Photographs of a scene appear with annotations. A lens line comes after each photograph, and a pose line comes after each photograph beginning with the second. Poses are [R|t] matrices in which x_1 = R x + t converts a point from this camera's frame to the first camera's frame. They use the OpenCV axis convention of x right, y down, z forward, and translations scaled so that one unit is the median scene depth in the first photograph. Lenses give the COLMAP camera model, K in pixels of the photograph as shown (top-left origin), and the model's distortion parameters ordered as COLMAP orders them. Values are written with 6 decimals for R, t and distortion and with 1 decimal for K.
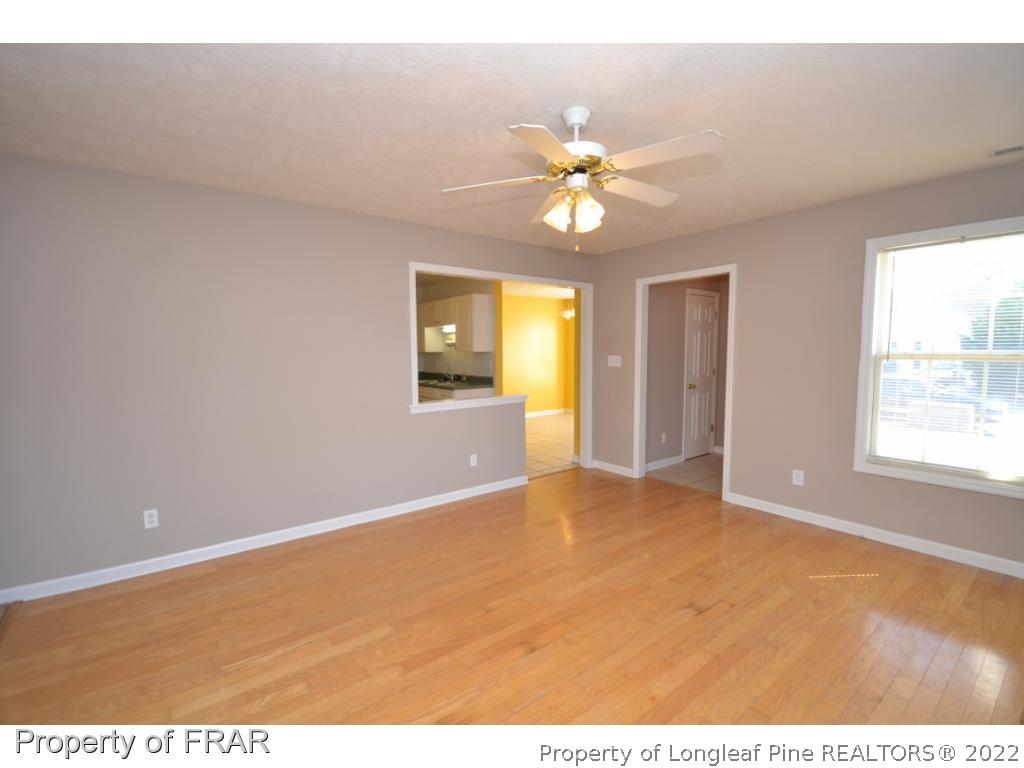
lens RADIAL K [[451.9, 0, 507.3], [0, 451.9, 391.4], [0, 0, 1]] dist [-0.002718, -0.000161]
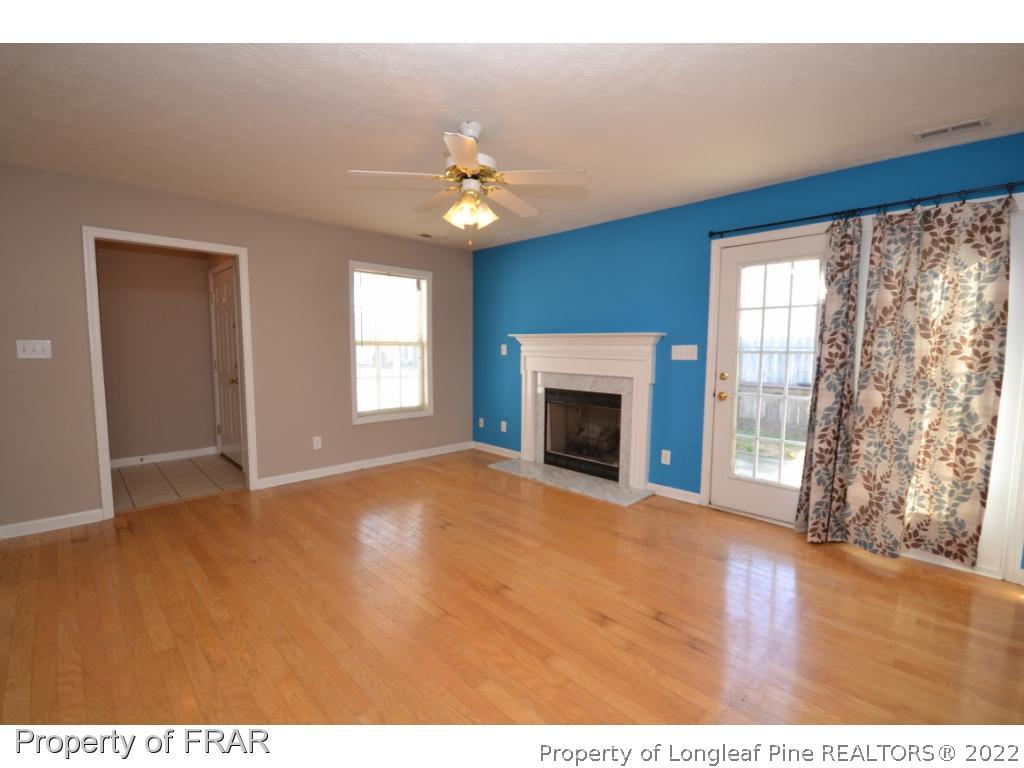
lens RADIAL K [[451.9, 0, 507.3], [0, 451.9, 391.4], [0, 0, 1]] dist [-0.002718, -0.000161]
pose [[-0.120253, -0.090512, 0.988608, -0.721328], [0.083012, 0.991431, 0.100868, -0.031105], [-0.989267, 0.094196, -0.111709, 0.738715]]
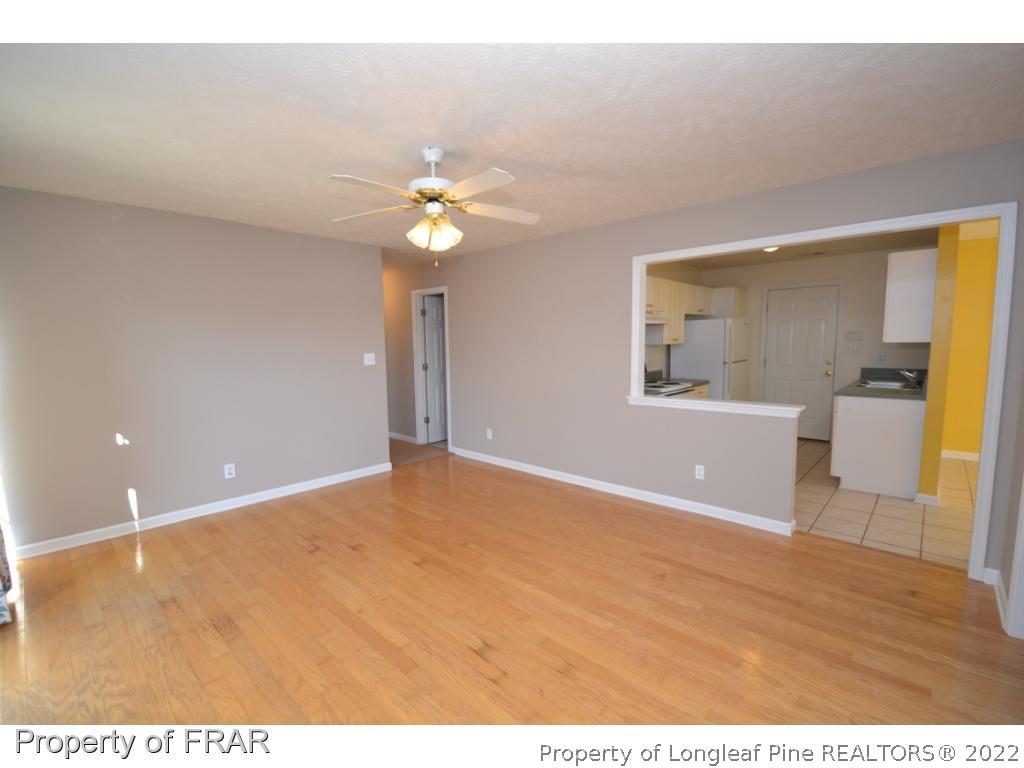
lens RADIAL K [[457.2, 0, 512.0], [0, 457.2, 384.0], [0, 0, 1]] dist [-0.000920, -0.000028]
pose [[0.170483, 0.096361, -0.980638, 0.987476], [-0.076438, 0.993501, 0.084336, -0.084268], [0.982391, 0.060580, 0.176741, 0.689368]]
